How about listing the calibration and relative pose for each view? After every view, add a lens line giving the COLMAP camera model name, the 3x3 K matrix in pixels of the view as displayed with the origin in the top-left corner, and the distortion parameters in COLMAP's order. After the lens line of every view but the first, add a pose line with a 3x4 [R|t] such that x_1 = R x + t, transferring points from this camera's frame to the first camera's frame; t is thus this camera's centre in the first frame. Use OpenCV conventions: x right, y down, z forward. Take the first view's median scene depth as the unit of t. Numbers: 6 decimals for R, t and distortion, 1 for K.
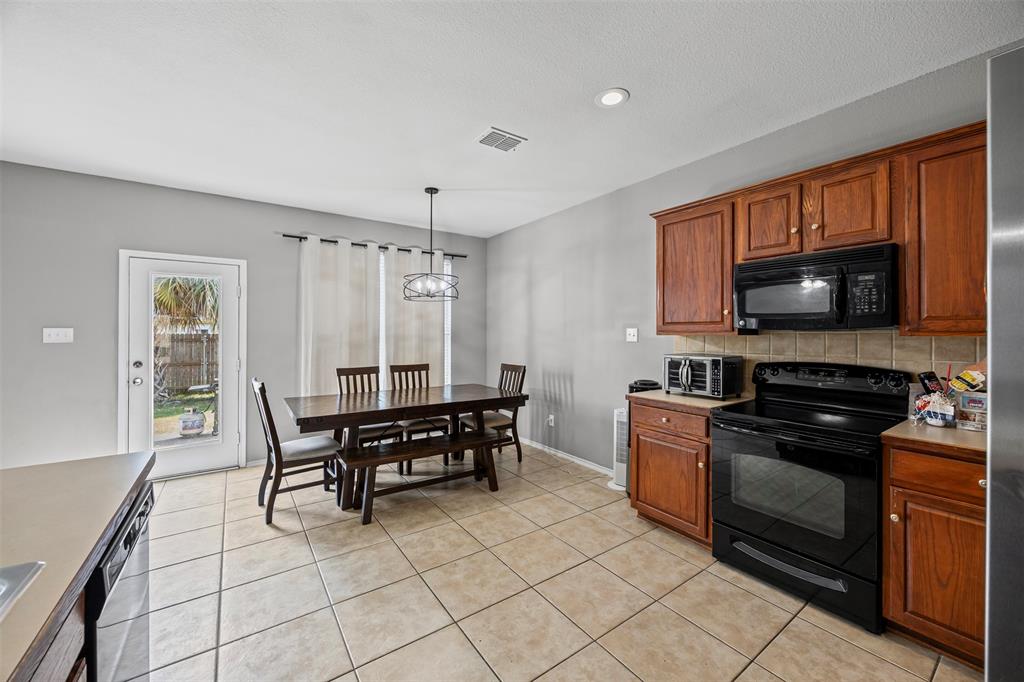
lens RADIAL K [[390.0, 0, 513.7], [0, 390.0, 329.8], [0, 0, 1]] dist [-0.003728, -0.000273]
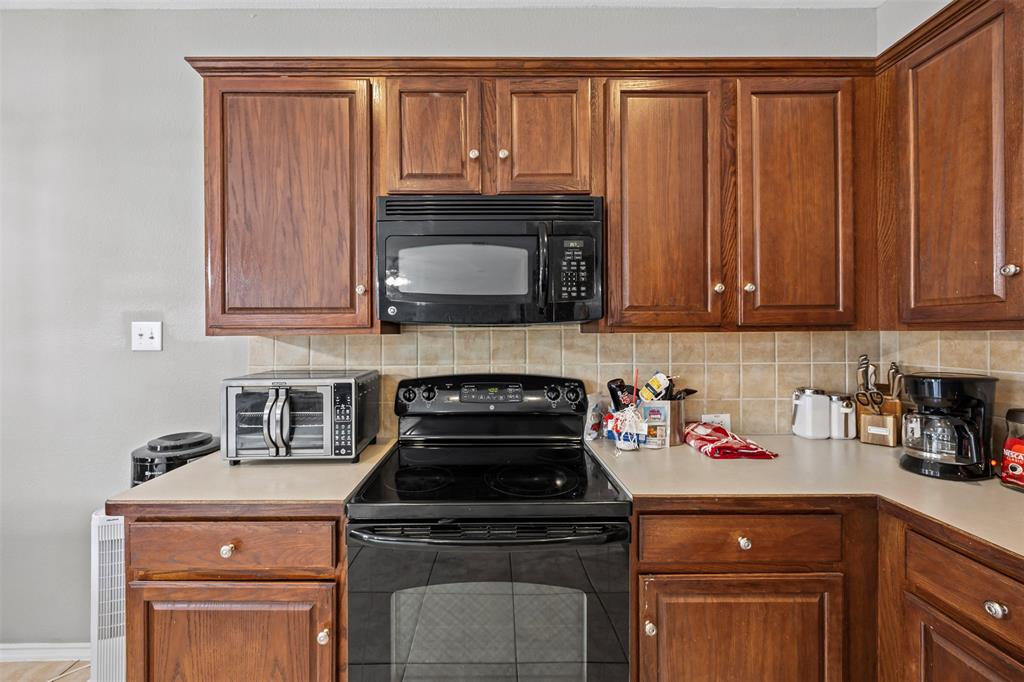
lens RADIAL K [[410.1, 0, 495.9], [0, 410.1, 331.3], [0, 0, 1]] dist [0.004323, -0.000162]
pose [[0.576321, -0.005351, 0.817206, 0.209624], [-0.000191, 0.999978, 0.006683, 0.006421], [-0.817223, -0.004008, 0.576307, 0.553581]]
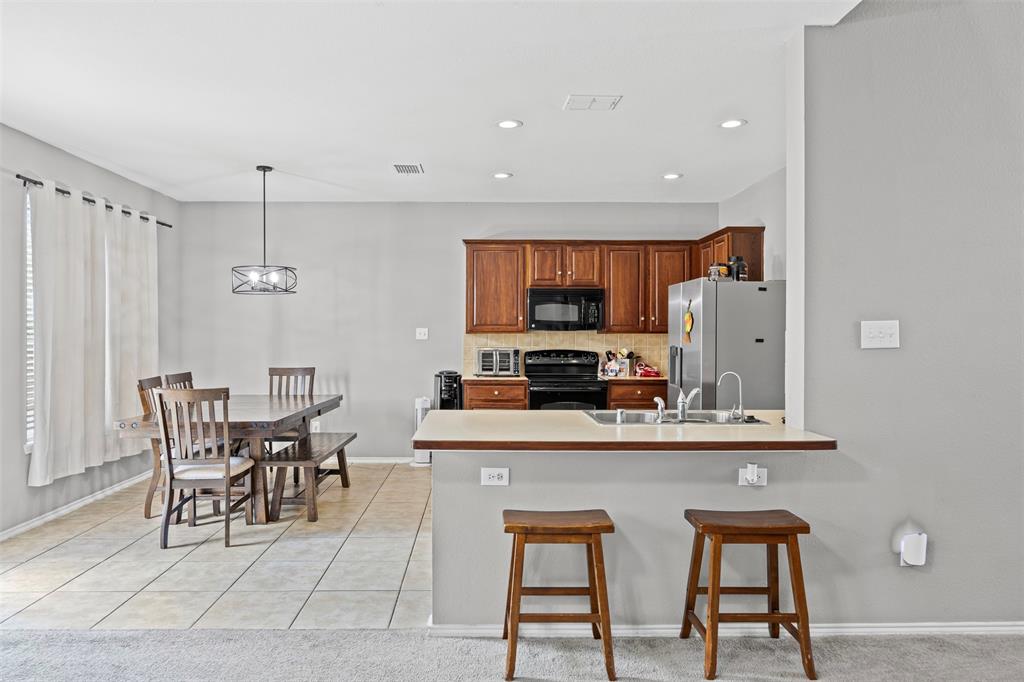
lens RADIAL K [[666.1, 0, 477.3], [0, 666.1, 329.7], [0, 0, 1]] dist [0.002391, 0.000436]
pose [[0.580392, 0.003973, 0.814328, -1.704843], [-0.007602, 0.999971, 0.000539, -0.001668], [-0.814302, -0.006504, 0.580405, -0.376593]]
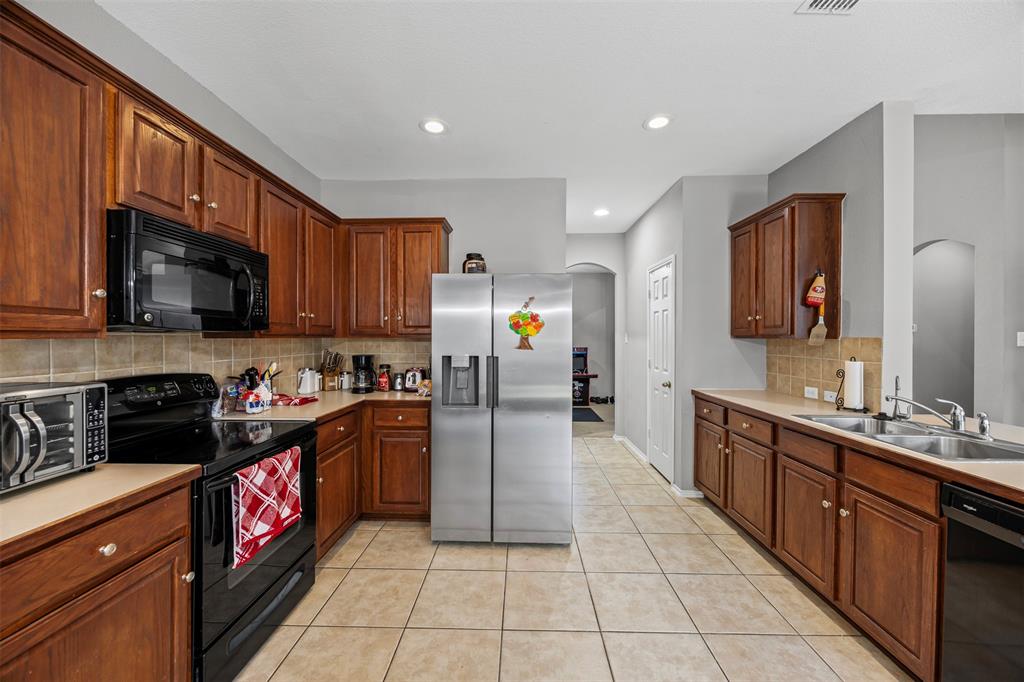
lens RADIAL K [[390.0, 0, 514.4], [0, 390.0, 339.3], [0, 0, 1]] dist [-0.003728, -0.000273]
pose [[-0.803186, -0.006663, 0.595691, -0.195938], [-0.010325, 0.999943, -0.002737, 0.010963], [-0.595639, -0.008349, -0.803209, 1.108959]]
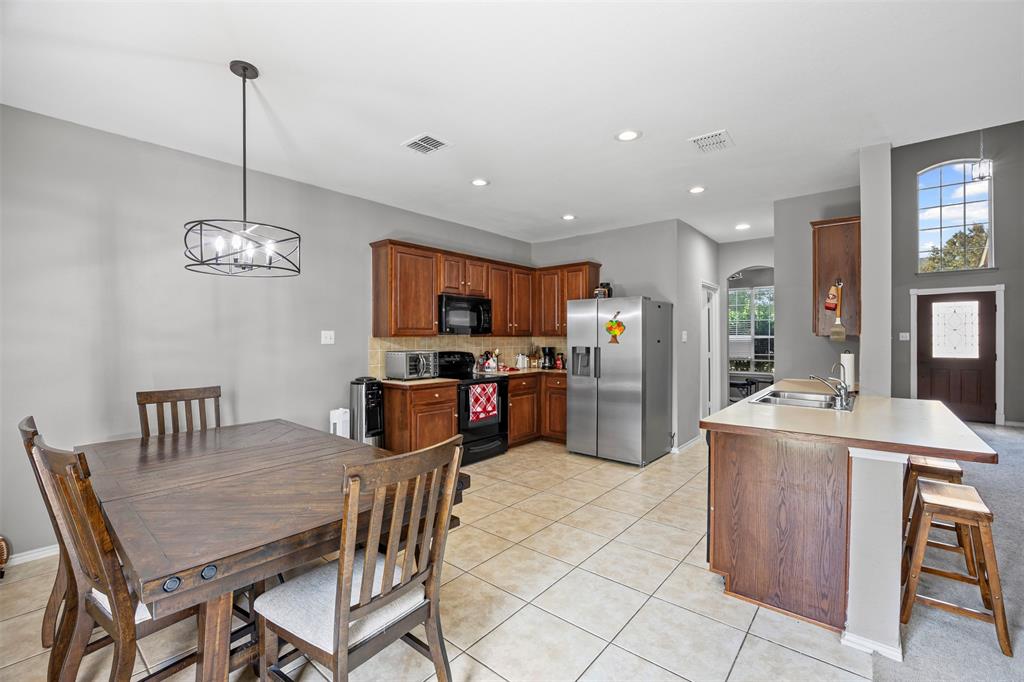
lens RADIAL K [[441.3, 0, 511.4], [0, 441.3, 340.2], [0, 0, 1]] dist [-0.013946, 0.000668]
pose [[-0.249632, -0.009496, 0.968294, -1.318563], [-0.008571, 0.999934, 0.007597, 0.010176], [-0.968303, -0.006403, -0.249697, 1.180825]]
